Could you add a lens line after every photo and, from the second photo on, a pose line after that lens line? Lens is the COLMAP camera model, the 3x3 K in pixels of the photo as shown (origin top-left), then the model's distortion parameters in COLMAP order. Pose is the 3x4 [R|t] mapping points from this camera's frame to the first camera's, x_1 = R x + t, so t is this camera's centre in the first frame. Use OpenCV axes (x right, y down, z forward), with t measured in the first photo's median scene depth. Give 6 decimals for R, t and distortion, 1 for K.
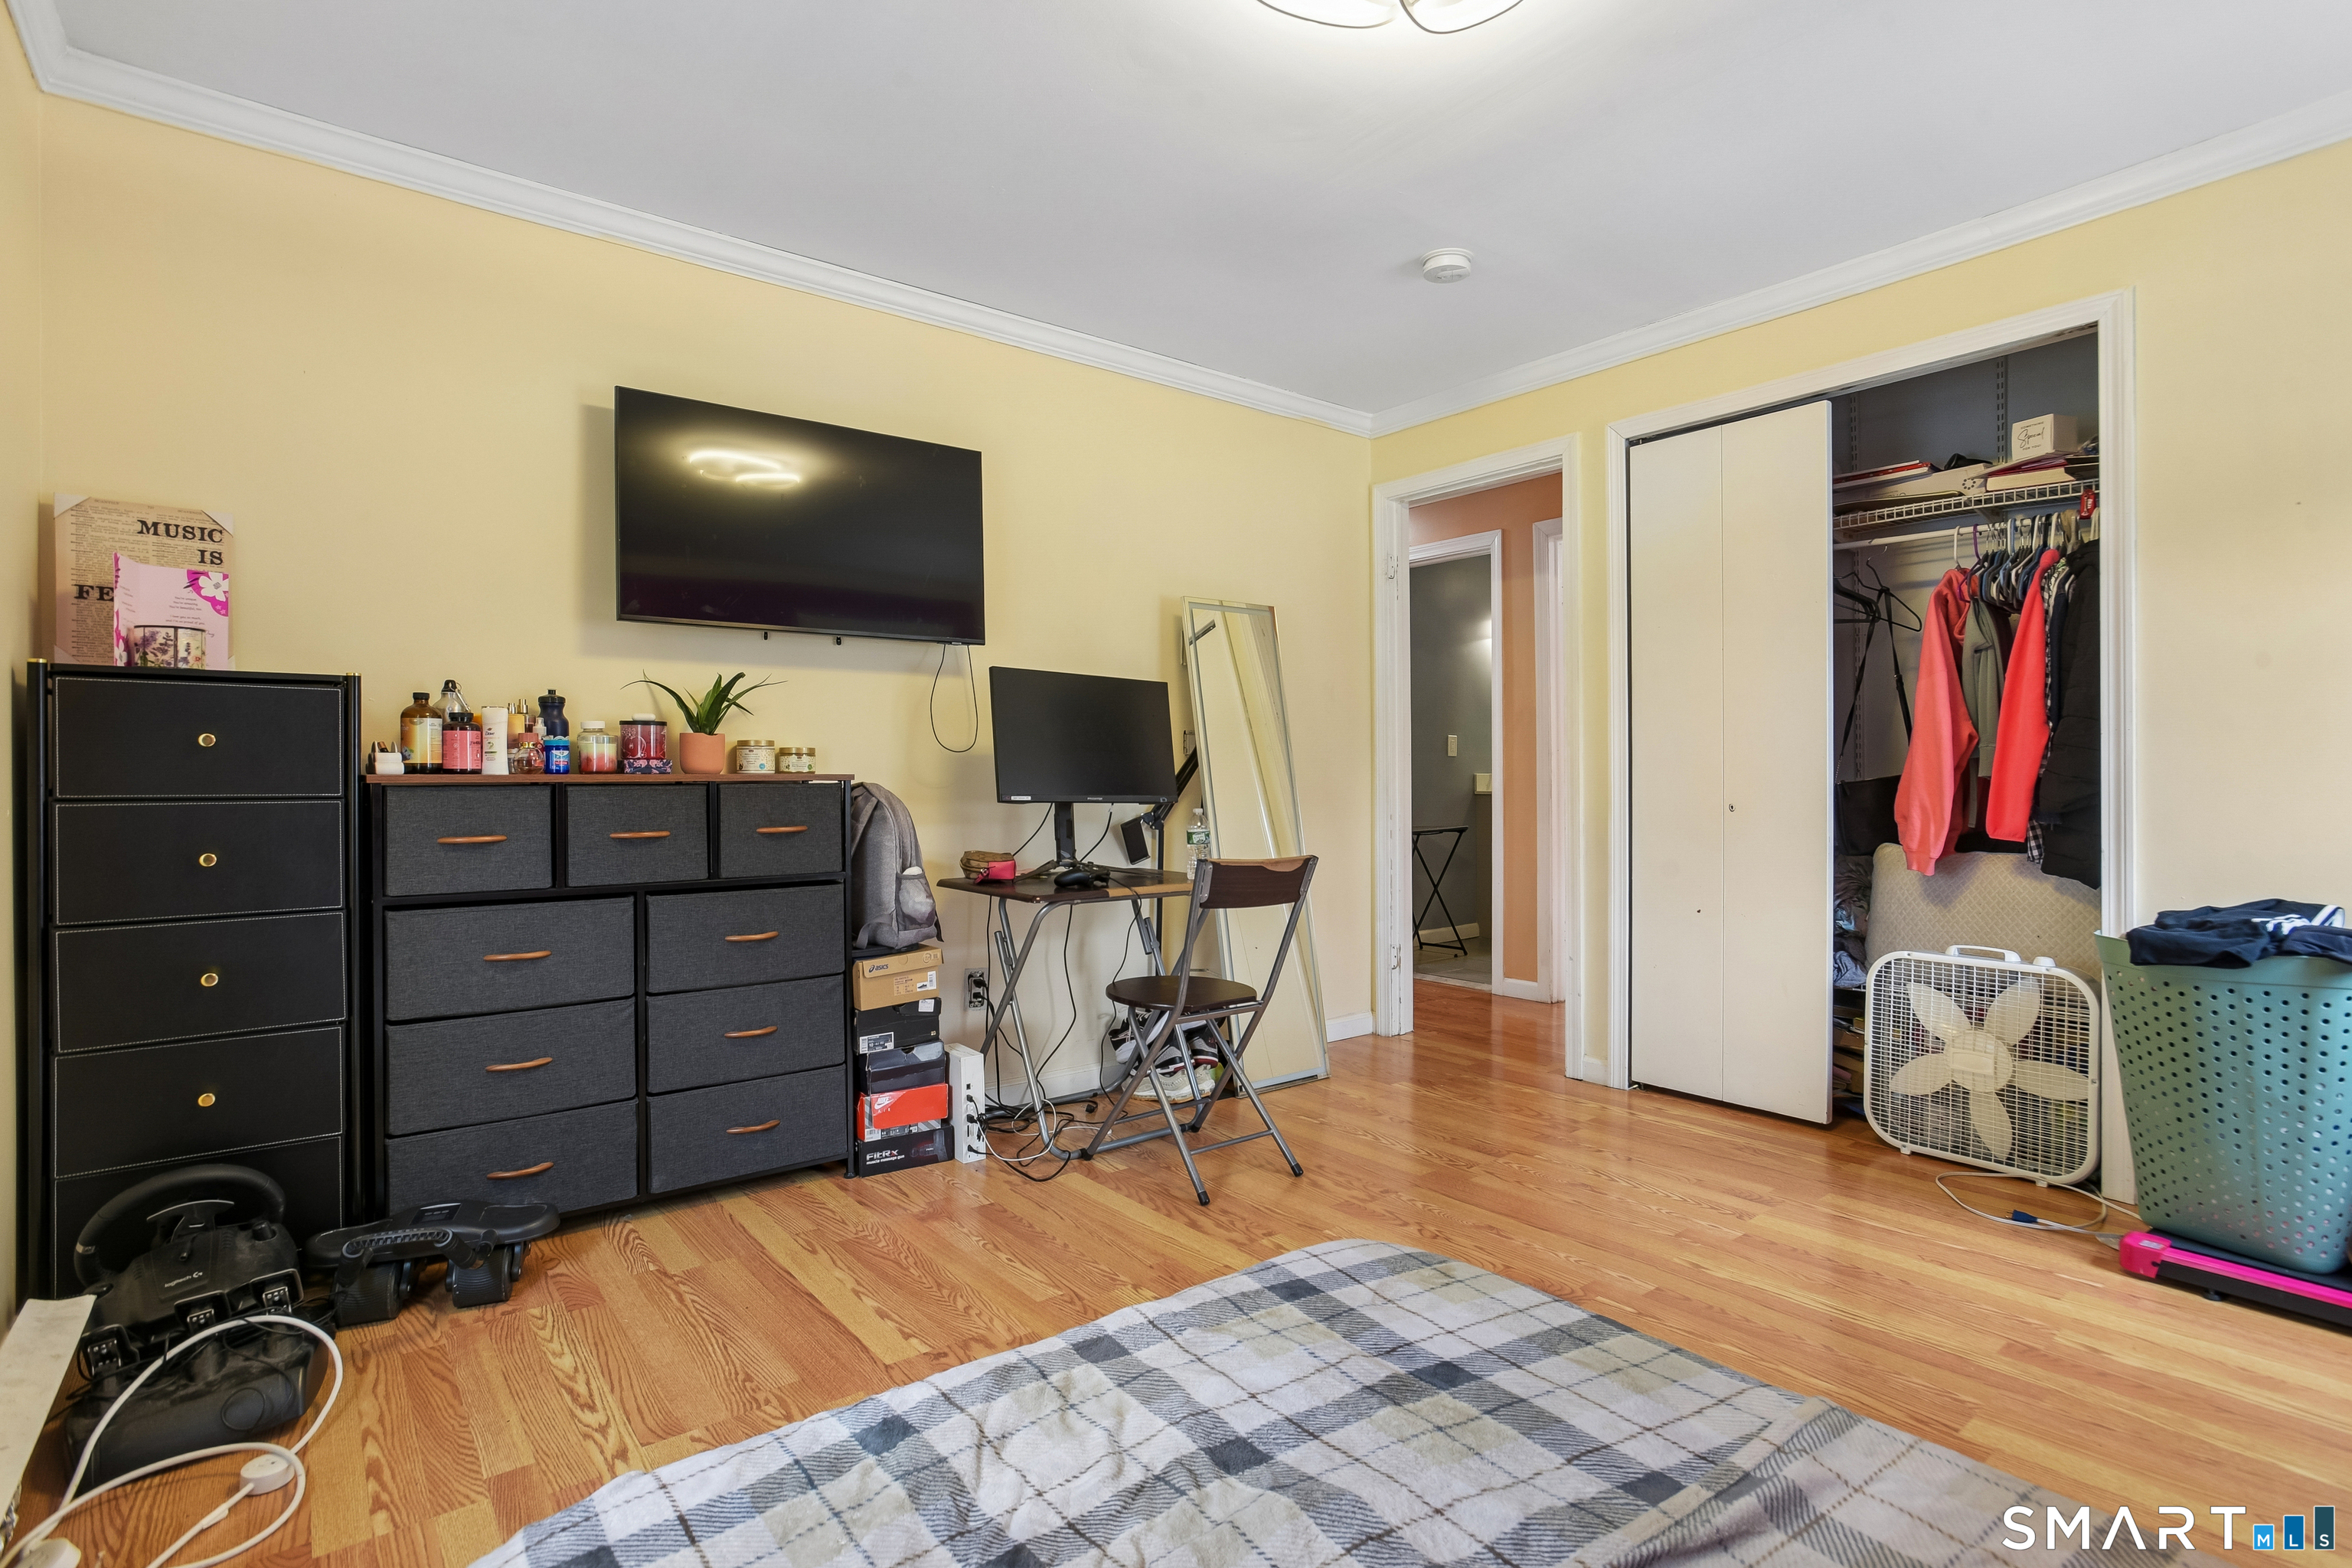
lens RADIAL K [[1129.2, 0, 1187.2], [0, 1129.2, 775.9], [0, 0, 1]] dist [-0.034298, 0.016332]
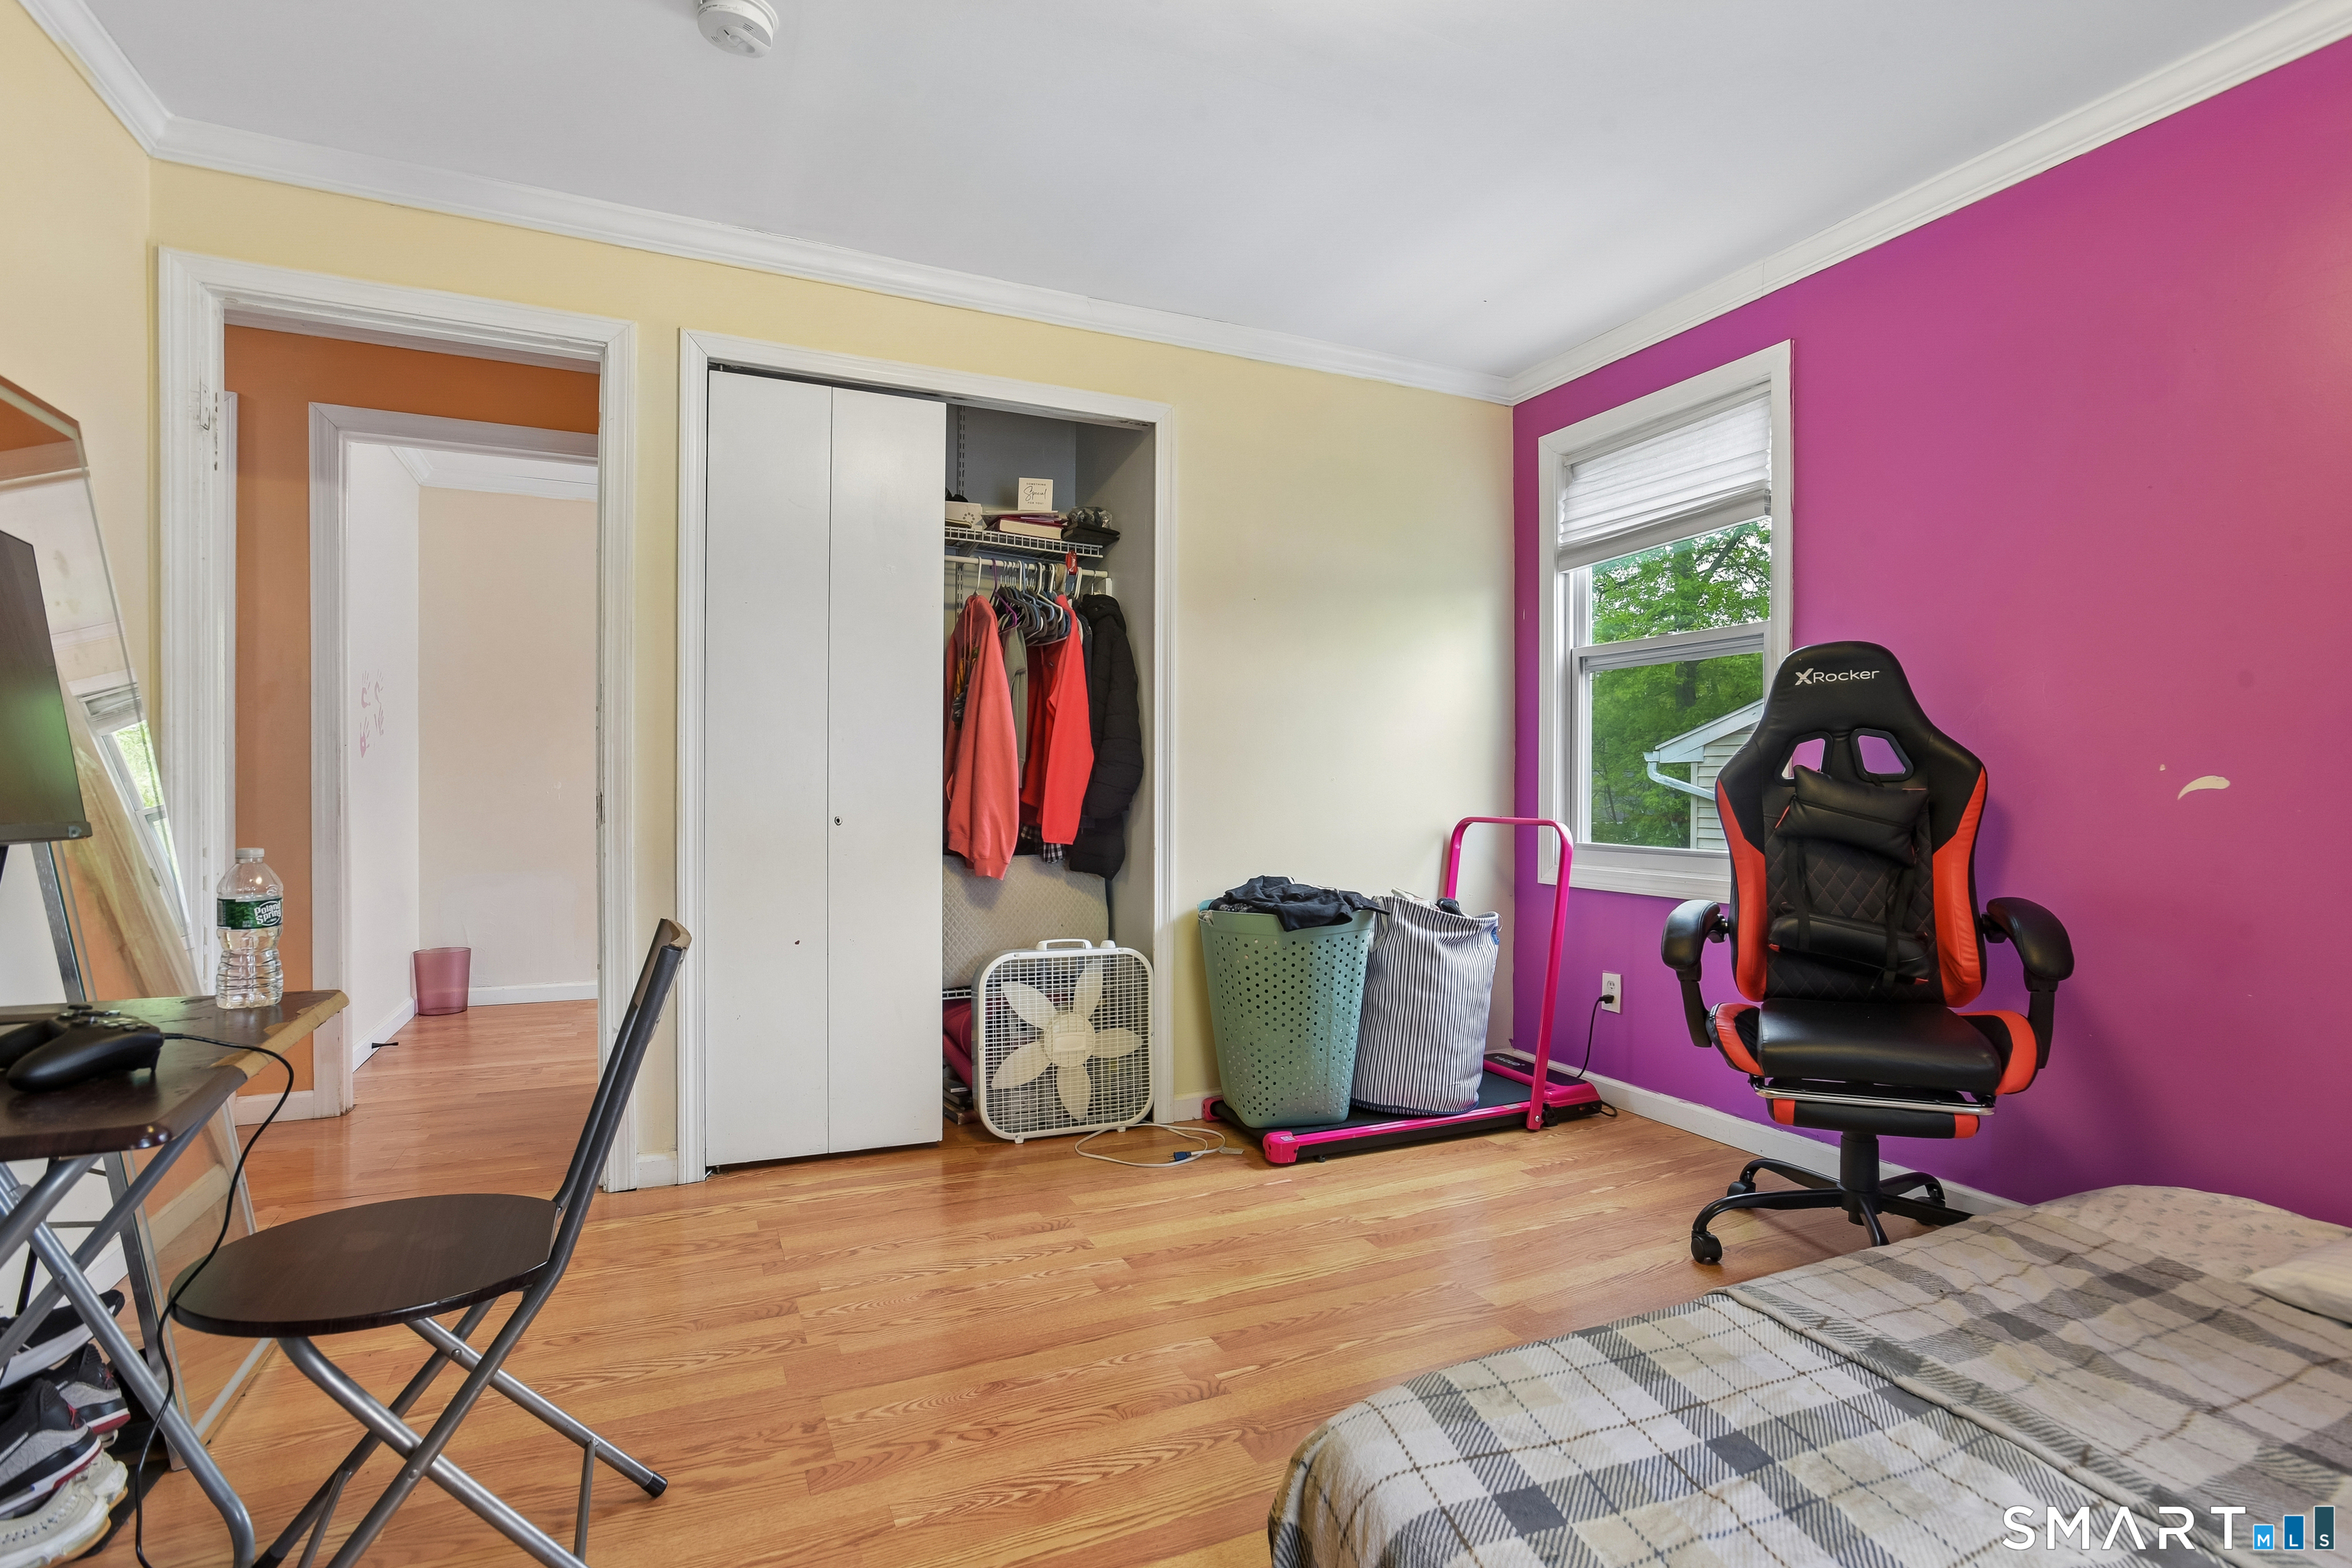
lens RADIAL K [[1129.2, 0, 1190.2], [0, 1129.2, 799.8], [0, 0, 1]] dist [-0.034298, 0.016332]
pose [[0.242039, -0.001590, 0.970265, -0.376342], [-0.007899, 0.999962, 0.003609, 0.007334], [-0.970234, -0.008537, 0.242018, 0.618827]]
